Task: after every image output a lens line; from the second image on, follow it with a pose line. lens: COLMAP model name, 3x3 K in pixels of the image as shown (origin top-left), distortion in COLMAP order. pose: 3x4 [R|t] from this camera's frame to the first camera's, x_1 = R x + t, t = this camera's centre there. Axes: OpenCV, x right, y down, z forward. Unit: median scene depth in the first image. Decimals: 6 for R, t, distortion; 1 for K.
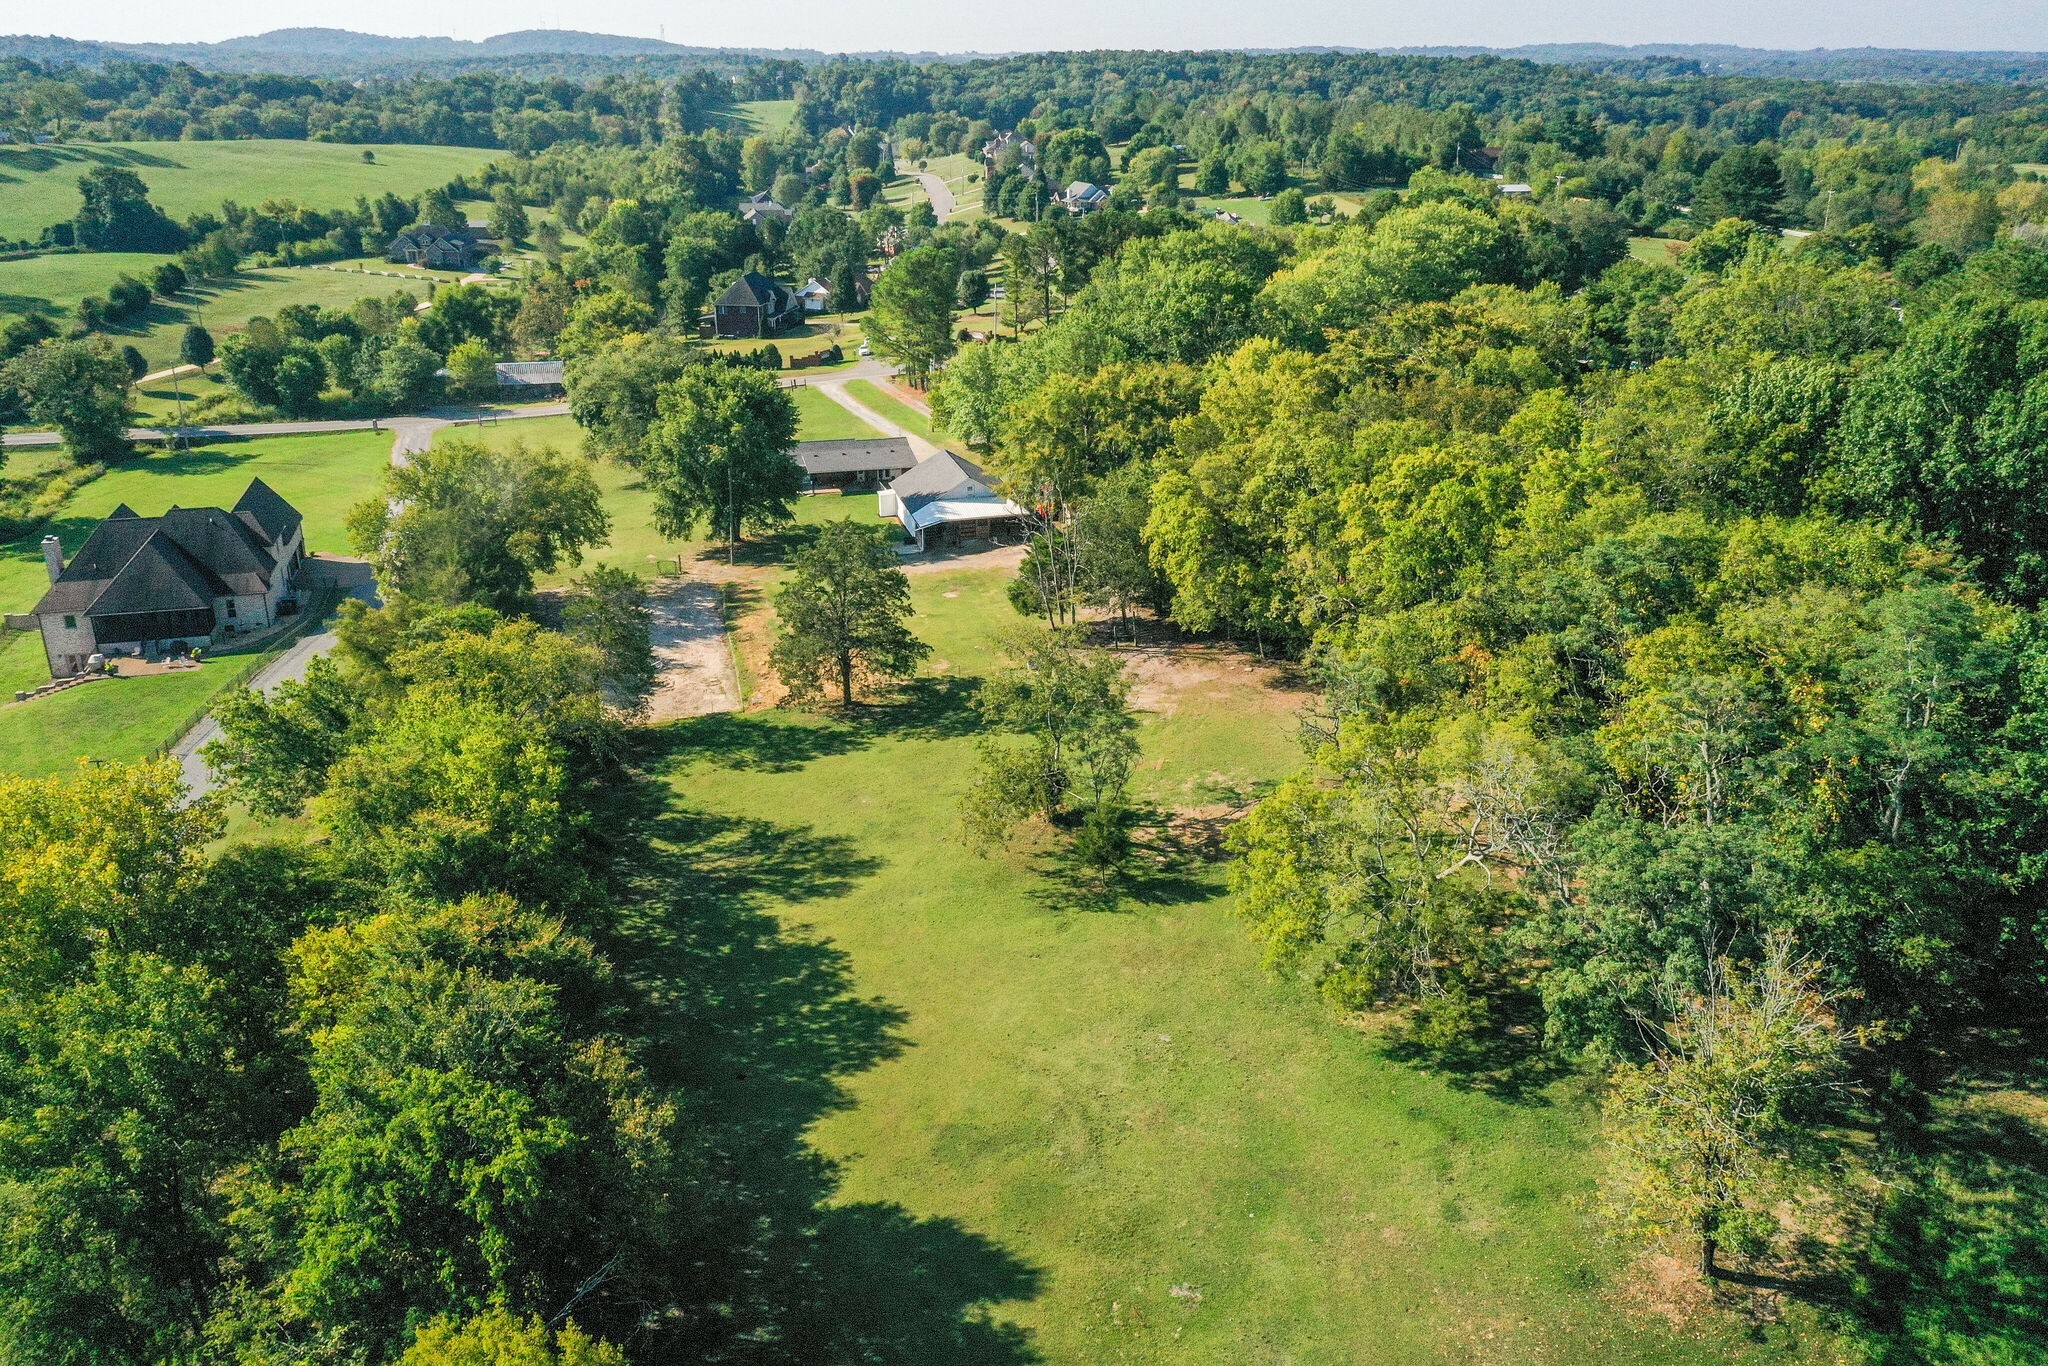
lens RADIAL K [[1622.3, 0, 1030.7], [0, 1622.3, 688.7], [0, 0, 1]] dist [-0.007291, 0.014475]
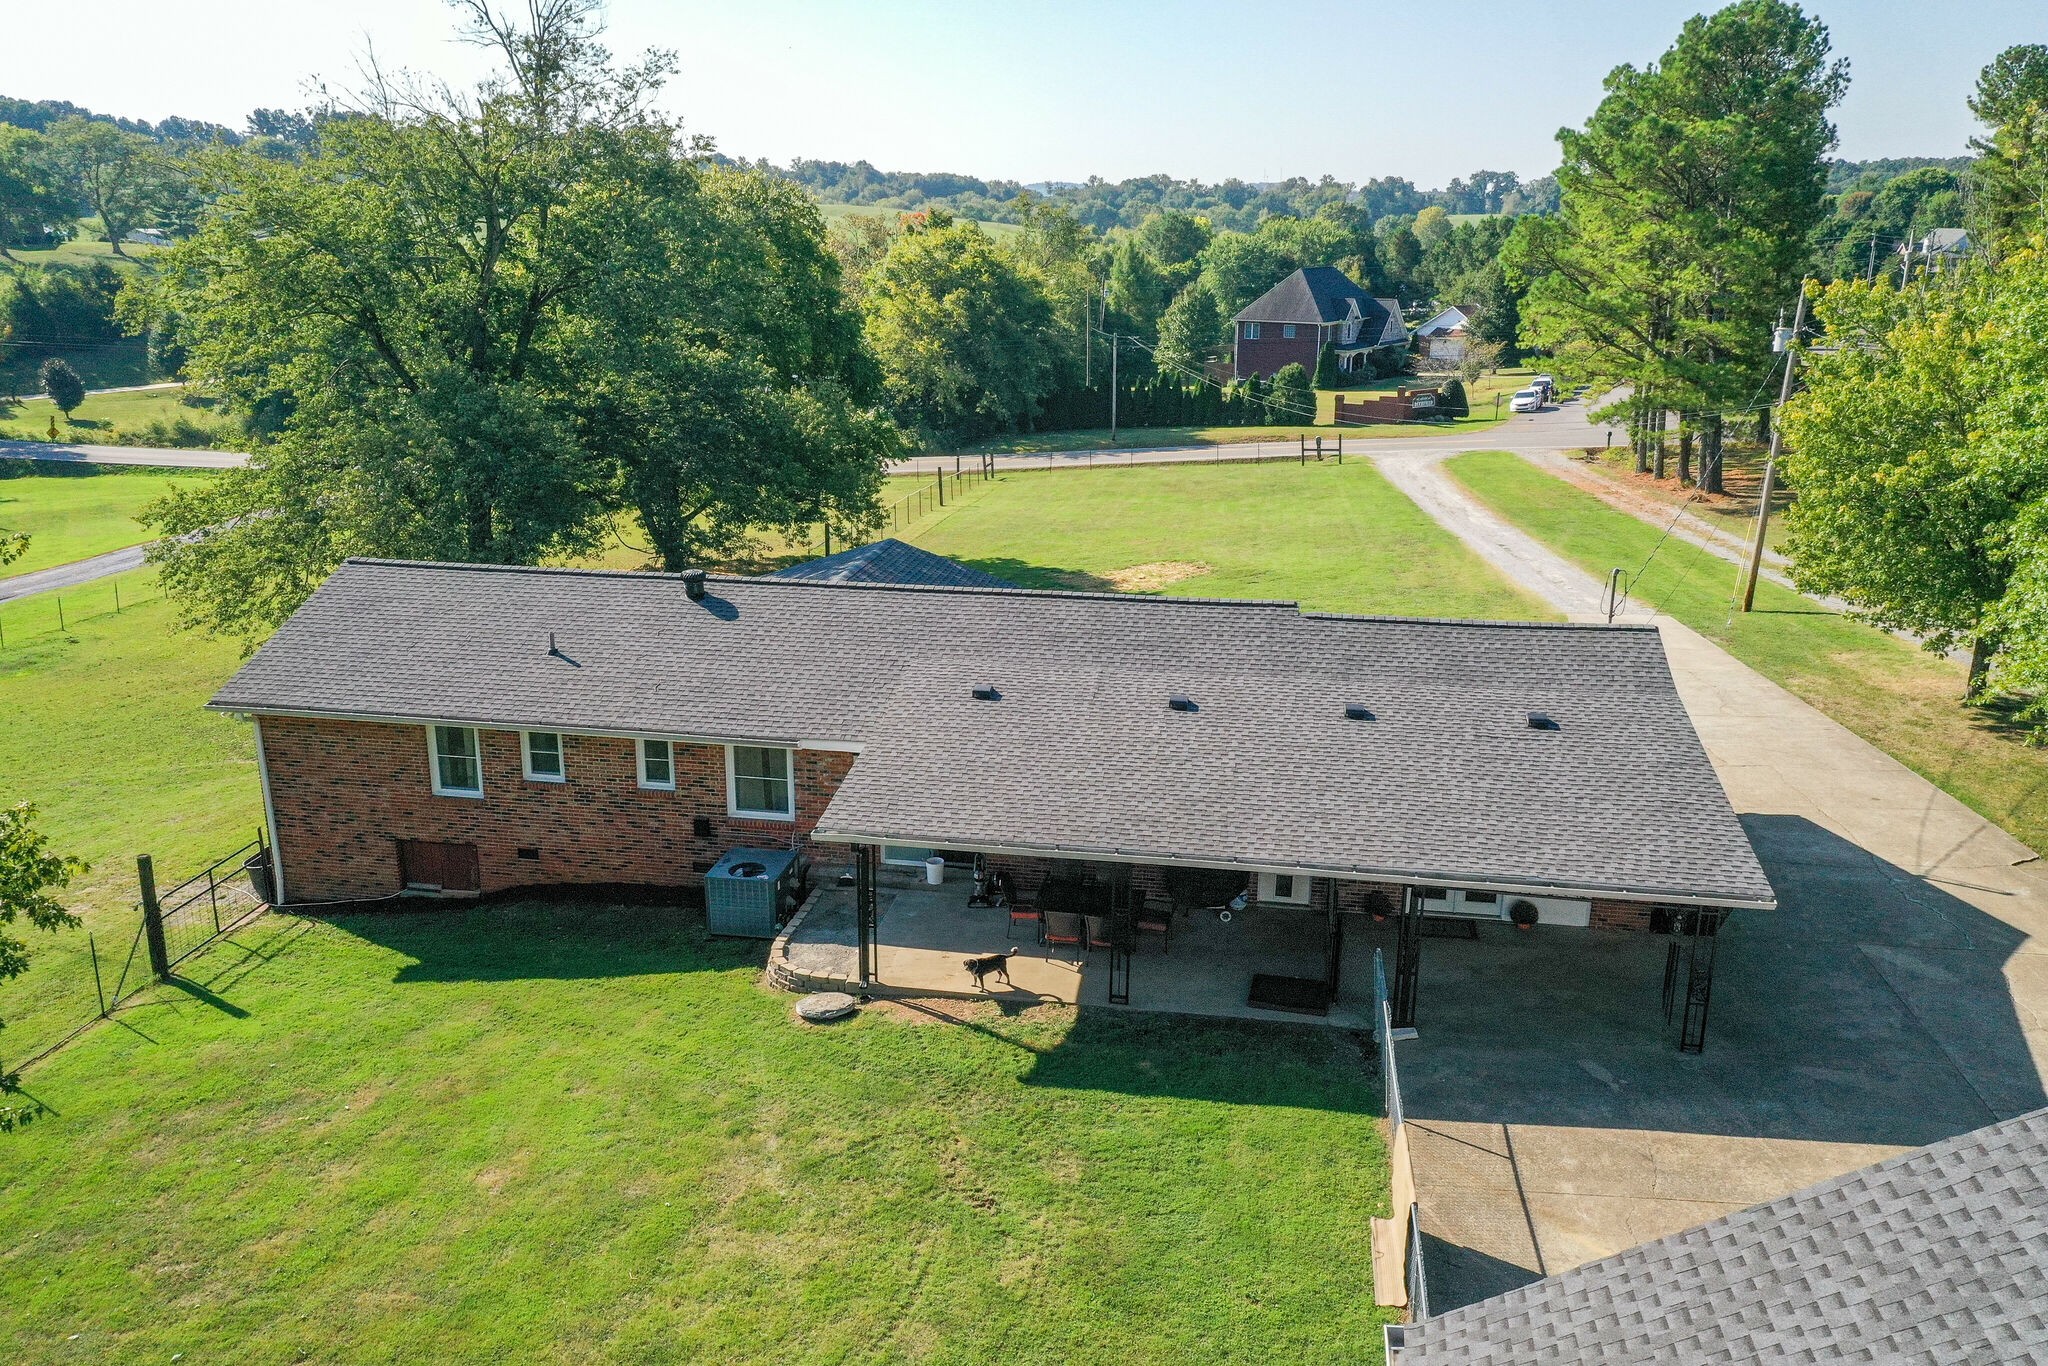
lens RADIAL K [[1622.3, 0, 1003.0], [0, 1622.3, 676.1], [0, 0, 1]] dist [-0.007291, 0.014475]
pose [[0.908155, 0.118258, -0.401585, -0.047410], [-0.157463, 0.985321, -0.065934, -0.088217], [0.387893, 0.123113, 0.913445, 0.563938]]
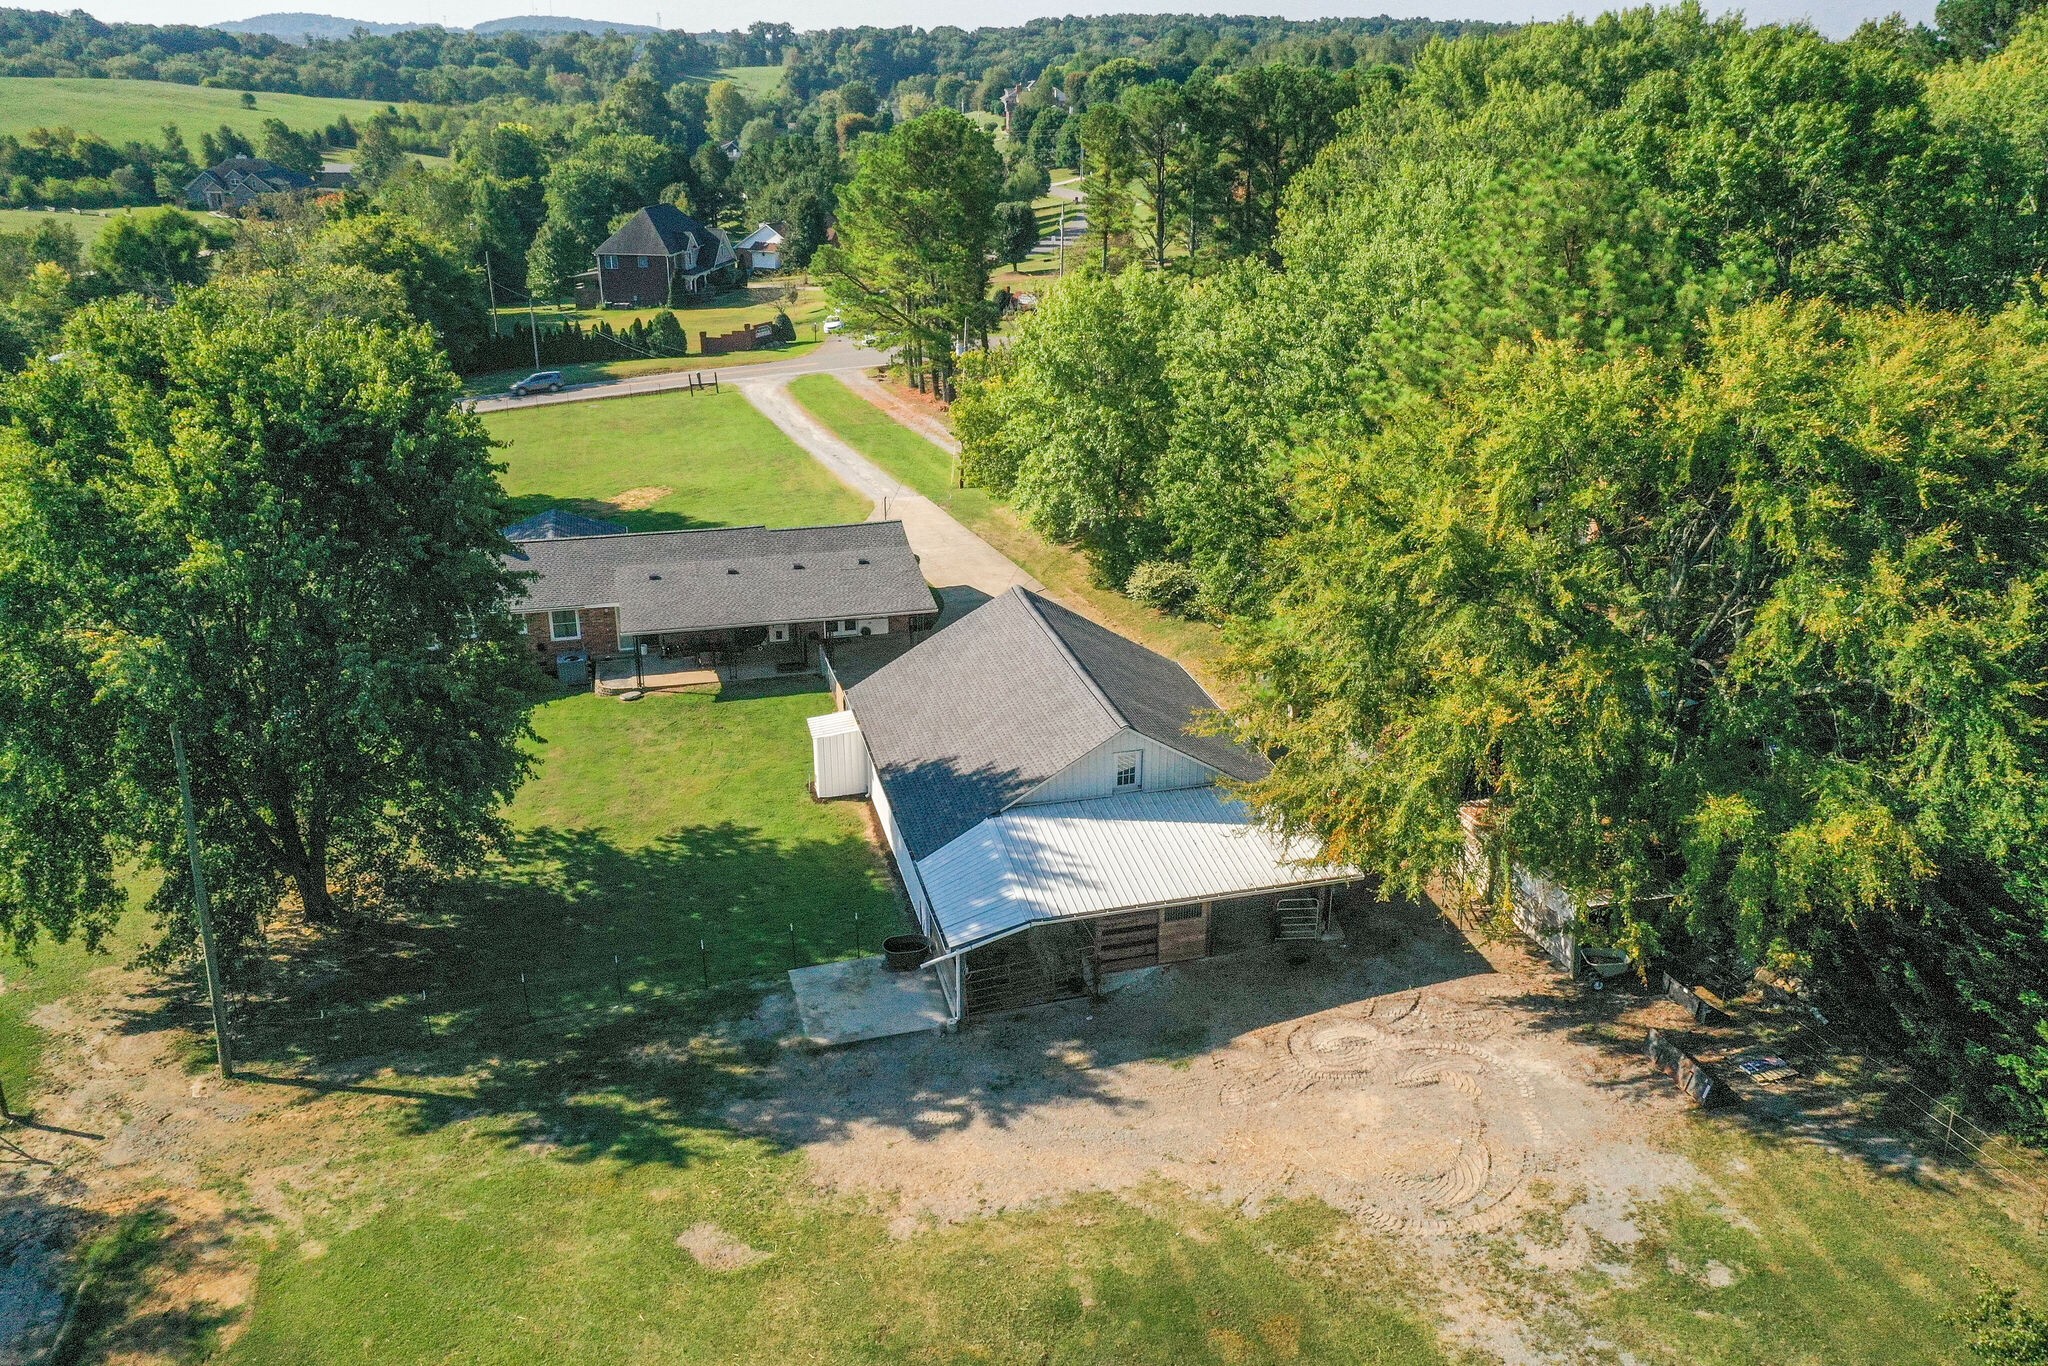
lens RADIAL K [[1622.3, 0, 1029.2], [0, 1622.3, 690.3], [0, 0, 1]] dist [-0.007291, 0.014475]
pose [[0.999989, 0.004704, -0.000775, -0.030560], [-0.004703, 0.999988, 0.001506, -0.077241], [0.000782, -0.001503, 0.999999, 0.411129]]
